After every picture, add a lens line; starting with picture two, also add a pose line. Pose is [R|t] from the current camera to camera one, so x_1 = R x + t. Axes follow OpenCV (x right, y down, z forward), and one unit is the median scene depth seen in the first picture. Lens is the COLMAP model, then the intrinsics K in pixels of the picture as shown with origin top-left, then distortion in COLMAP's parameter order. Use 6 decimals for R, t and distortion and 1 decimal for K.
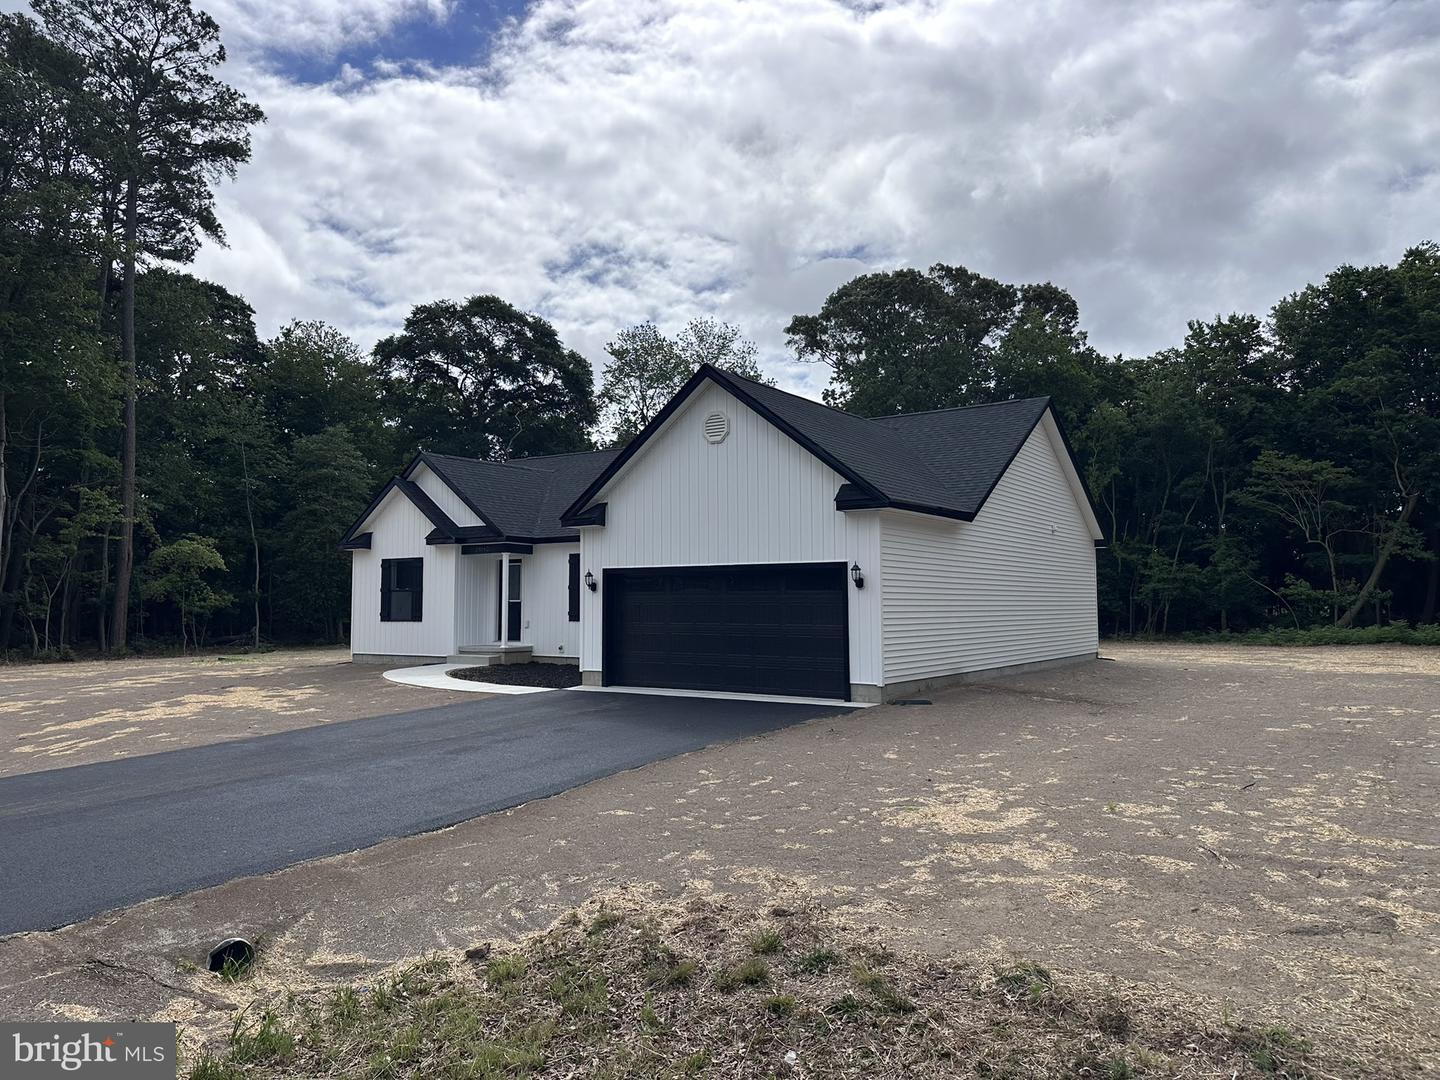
lens RADIAL K [[1018.4, 0, 718.5], [0, 1018.4, 548.3], [0, 0, 1]] dist [0.095003, -0.124524]
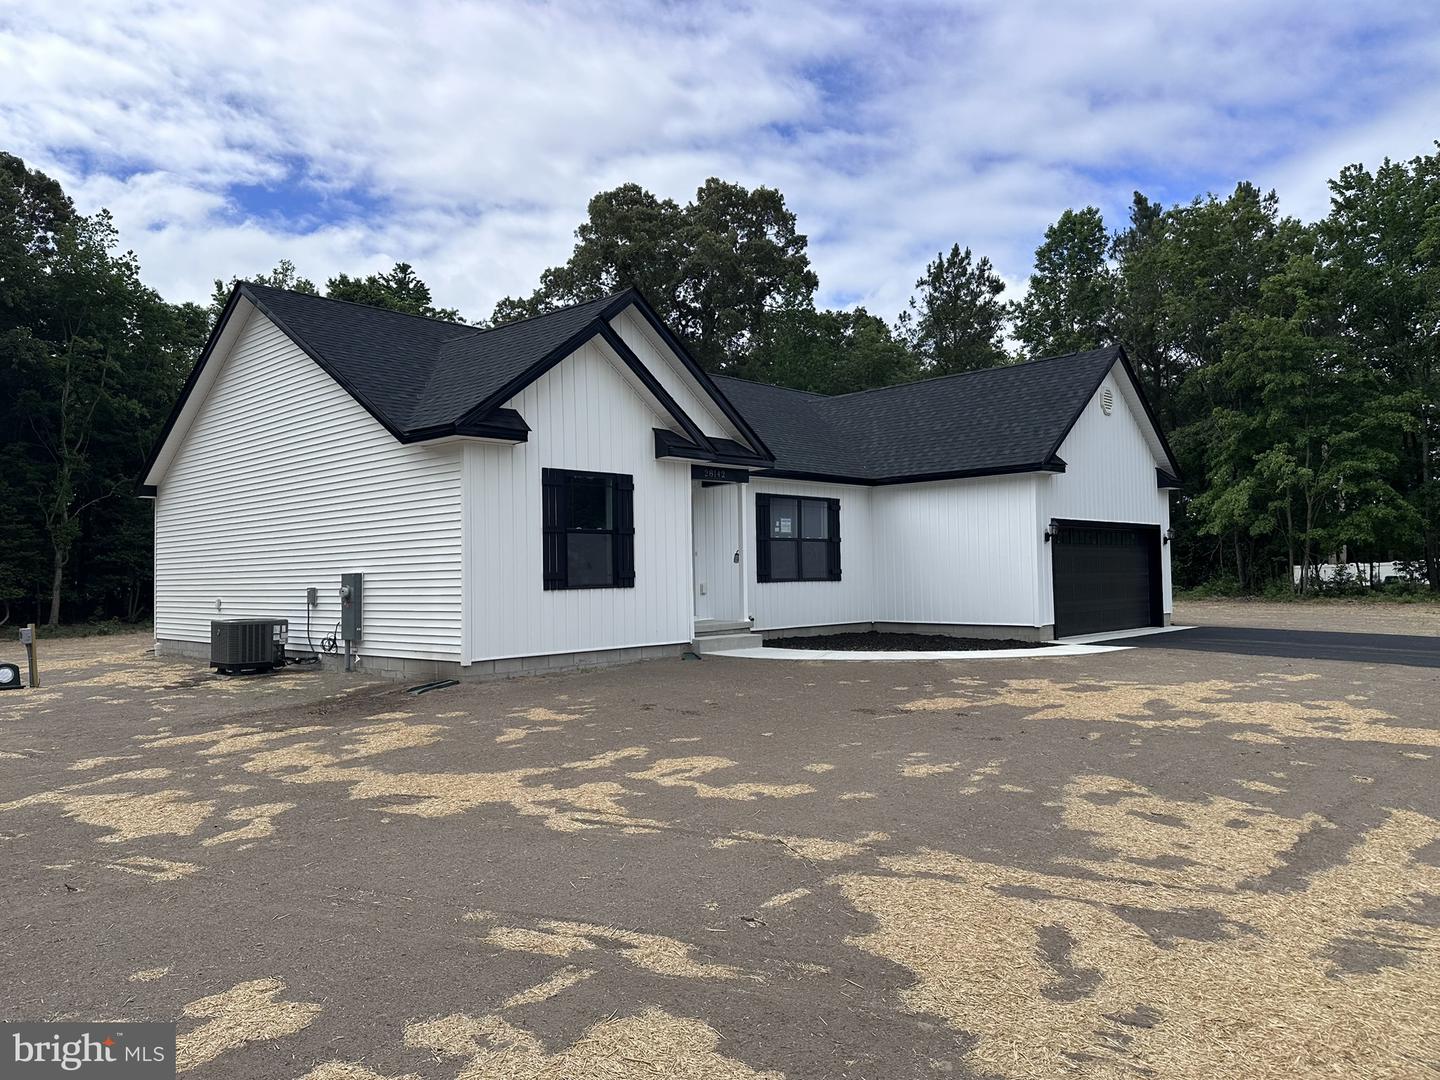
lens RADIAL K [[1010.7, 0, 720.0], [0, 1010.7, 540.0], [0, 0, 1]] dist [0.026865, -0.036276]
pose [[0.167647, 0.033735, 0.985270, -0.306264], [-0.036669, 0.998936, -0.027964, 0.021749], [-0.985165, -0.031441, 0.168706, 0.316867]]
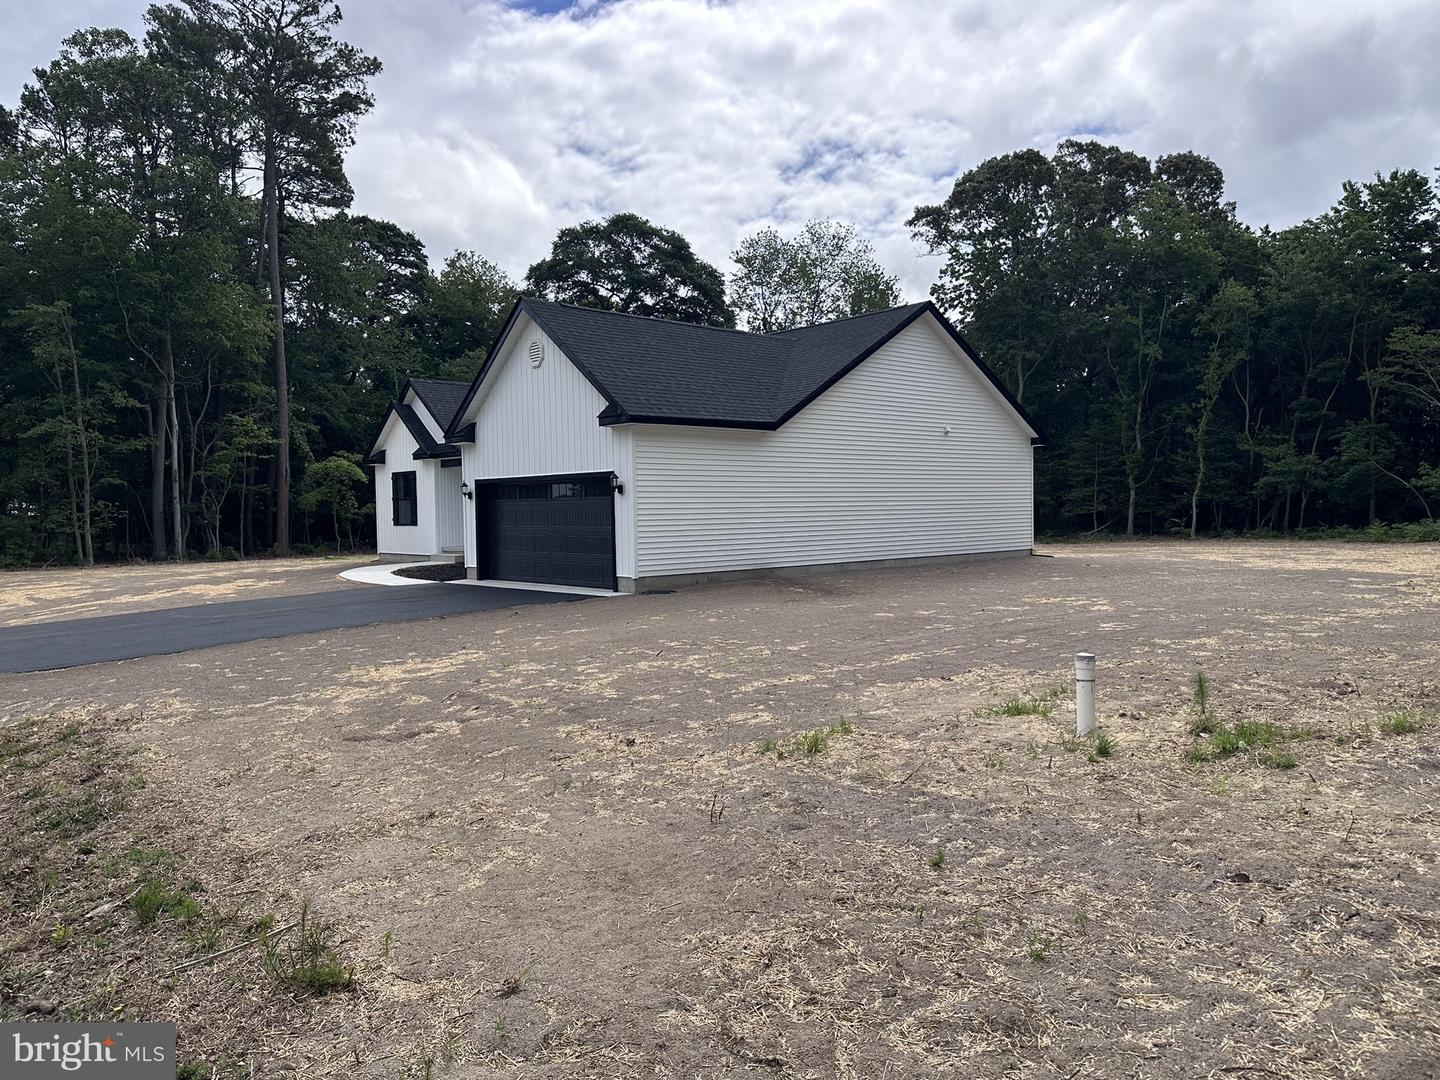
lens RADIAL K [[1010.7, 0, 720.0], [0, 1010.7, 540.0], [0, 0, 1]] dist [0.026865, -0.036276]
pose [[0.970498, -0.005412, -0.241047, 0.115114], [0.026762, 0.995989, 0.085385, -0.000403], [0.239618, -0.089316, 0.966750, -0.005631]]
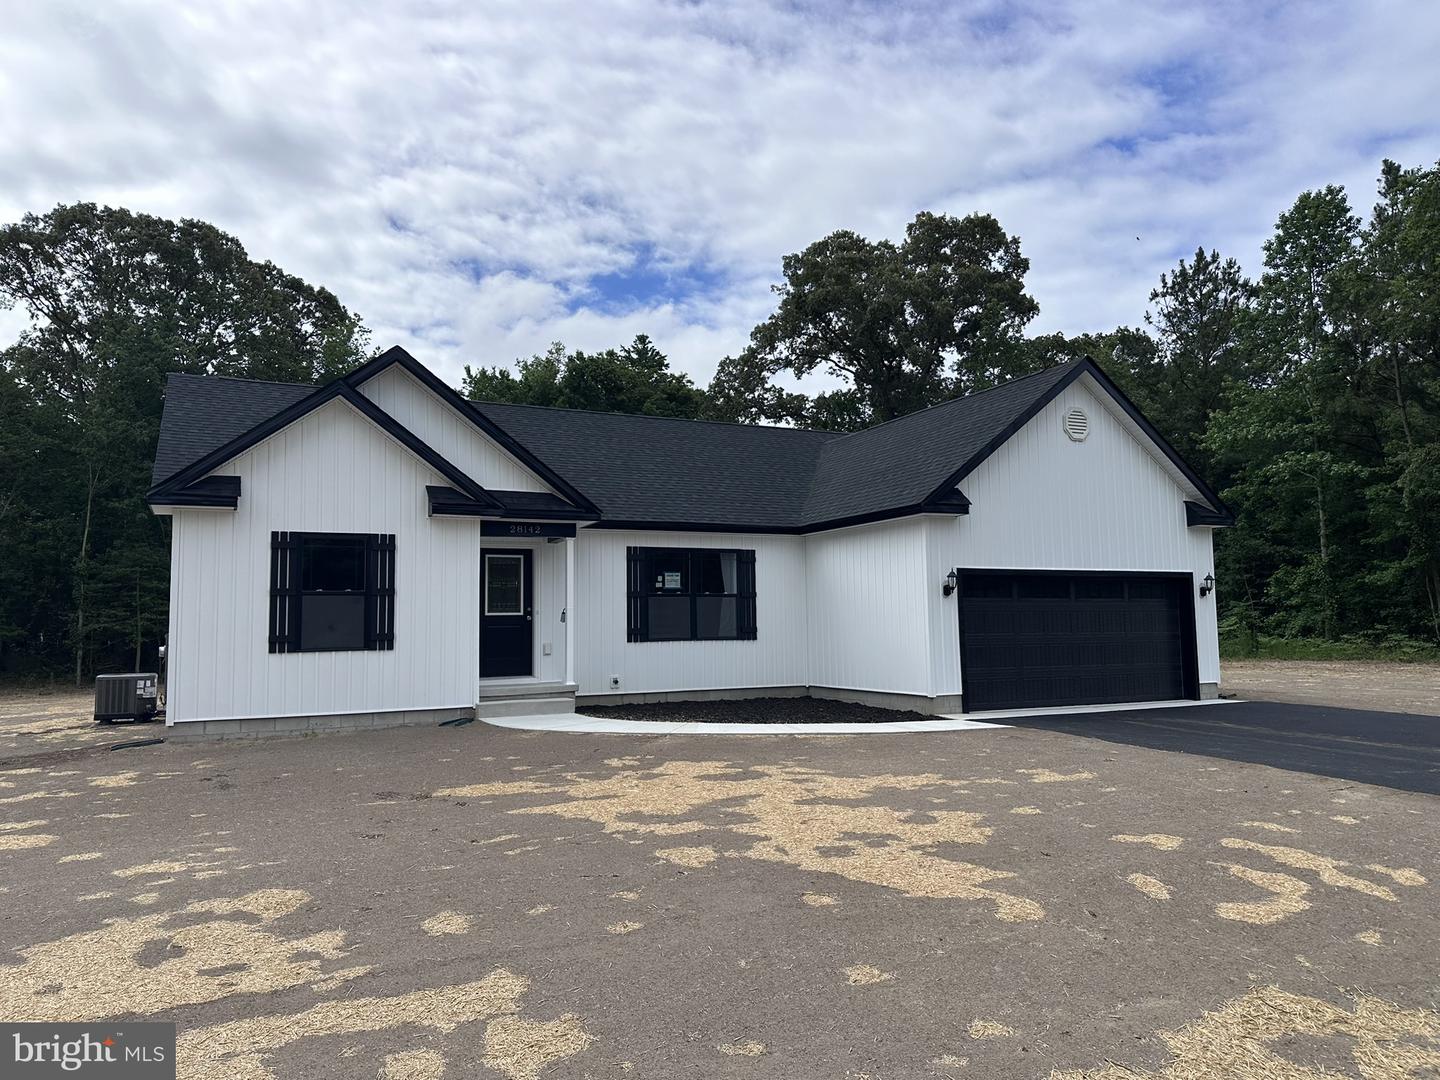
lens RADIAL K [[1018.4, 0, 718.5], [0, 1018.4, 548.3], [0, 0, 1]] dist [0.095003, -0.124524]
pose [[0.490217, 0.067102, 0.869014, -0.254309], [-0.031356, 0.997744, -0.059353, 0.016297], [-0.871036, 0.001847, 0.491215, 0.211123]]
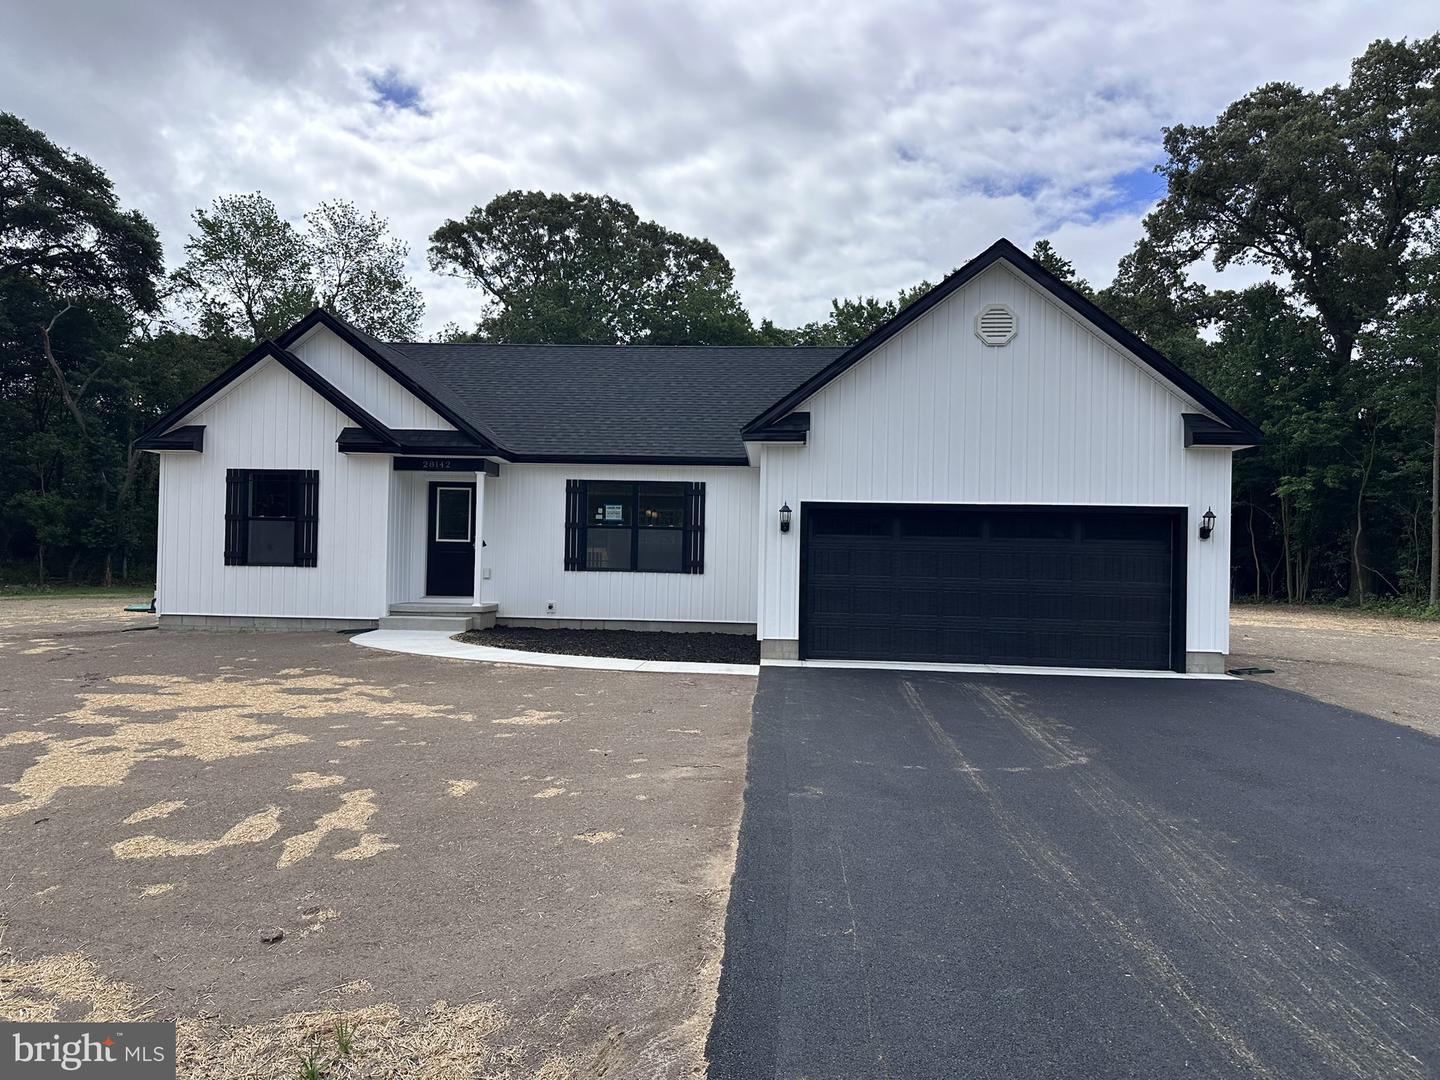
lens RADIAL K [[1018.4, 0, 718.5], [0, 1018.4, 548.3], [0, 0, 1]] dist [0.095003, -0.124524]
pose [[0.863113, 0.027362, 0.504269, -0.147872], [-0.050263, 0.998227, 0.031868, 0.009201], [-0.502503, -0.052852, 0.862958, 0.108551]]
